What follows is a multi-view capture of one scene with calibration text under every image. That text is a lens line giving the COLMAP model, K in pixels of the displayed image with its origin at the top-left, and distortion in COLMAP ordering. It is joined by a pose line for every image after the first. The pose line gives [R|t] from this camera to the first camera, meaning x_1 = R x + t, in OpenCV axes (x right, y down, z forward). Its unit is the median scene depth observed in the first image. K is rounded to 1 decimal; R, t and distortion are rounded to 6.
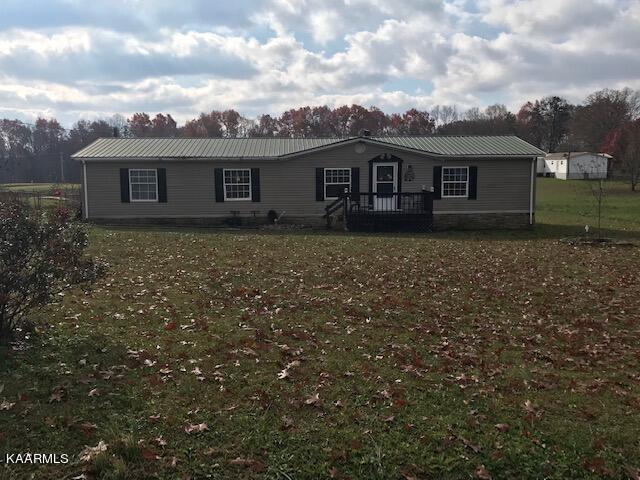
lens RADIAL K [[594.4, 0, 321.5], [0, 594.4, 242.0], [0, 0, 1]] dist [0.042463, 0.000000]
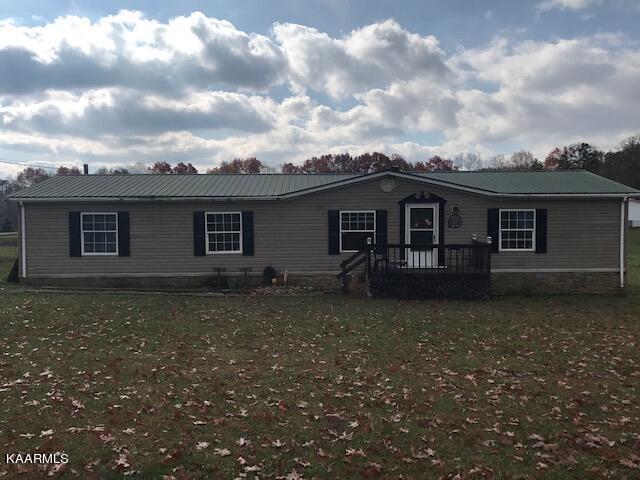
lens RADIAL K [[594.4, 0, 317.7], [0, 594.4, 238.9], [0, 0, 1]] dist [0.042463, 0.000000]
pose [[0.999050, 0.001363, -0.043557, 0.009521], [-0.005088, 0.996324, -0.085517, -0.024383], [0.043280, 0.085657, 0.995384, 0.248874]]
